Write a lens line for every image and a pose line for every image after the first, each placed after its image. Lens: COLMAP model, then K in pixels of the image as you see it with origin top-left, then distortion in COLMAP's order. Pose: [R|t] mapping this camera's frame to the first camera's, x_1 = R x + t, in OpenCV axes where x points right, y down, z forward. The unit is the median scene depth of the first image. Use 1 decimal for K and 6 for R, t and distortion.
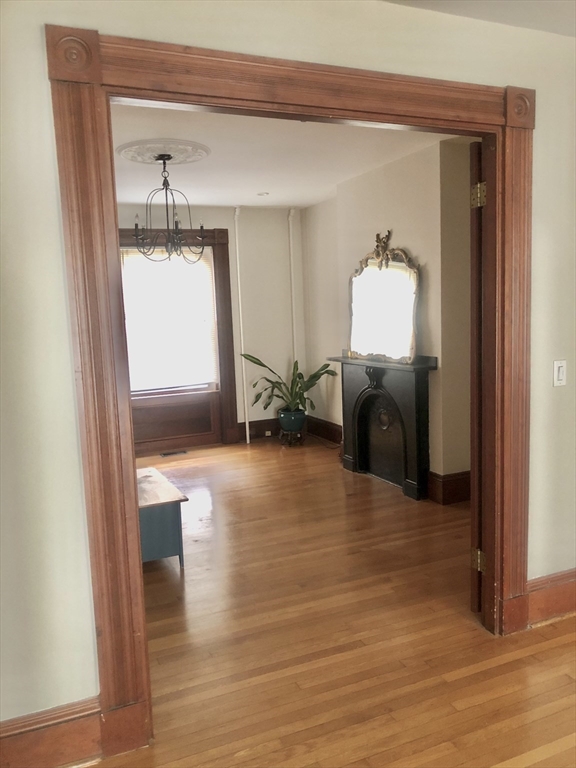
lens RADIAL K [[635.4, 0, 293.5], [0, 635.4, 388.0], [0, 0, 1]] dist [0.041484, -0.025169]
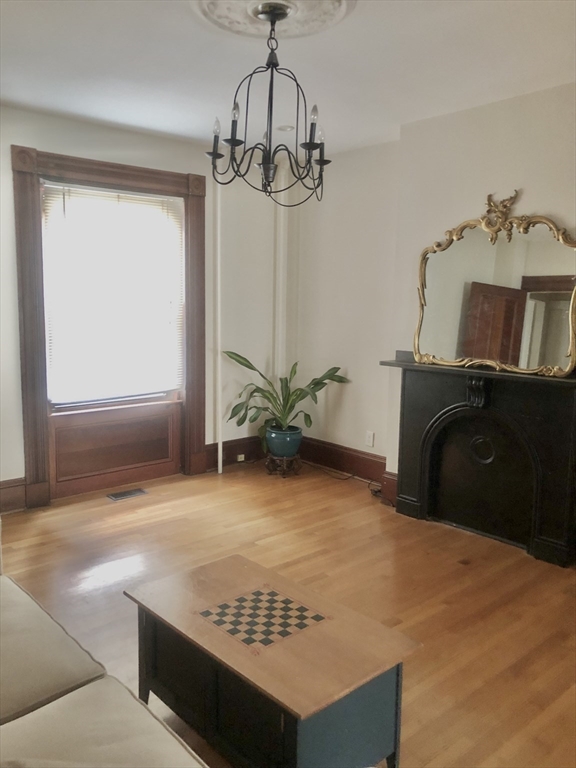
lens RADIAL K [[635.4, 0, 283.6], [0, 635.4, 378.7], [0, 0, 1]] dist [0.041484, -0.025169]
pose [[0.953360, 0.017372, 0.301335, -0.233913], [-0.016614, 0.999849, -0.005079, -0.019689], [-0.301378, -0.000164, 0.953505, 0.290469]]
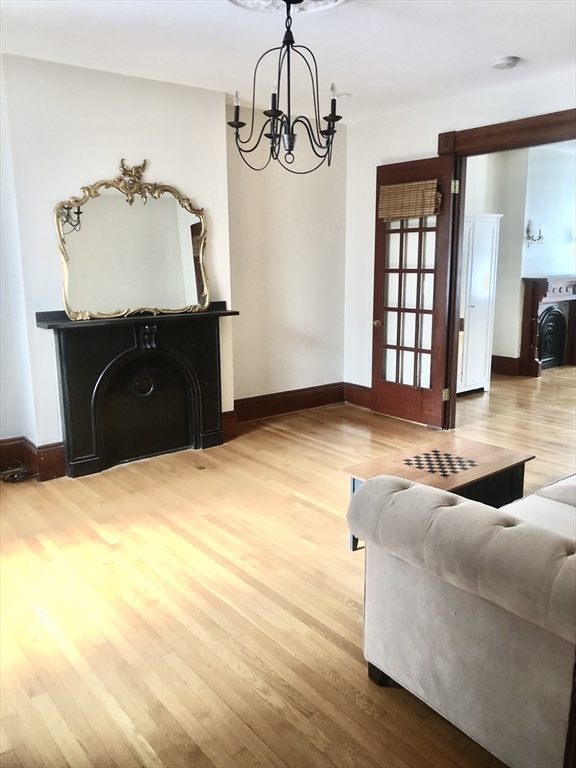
lens RADIAL K [[635.4, 0, 287.6], [0, 635.4, 383.6], [0, 0, 1]] dist [0.041484, -0.025169]
pose [[-0.245079, -0.153728, 0.957238, -0.563408], [0.141332, 0.971136, 0.192145, -0.070423], [-0.959146, 0.182379, -0.216279, 0.785028]]
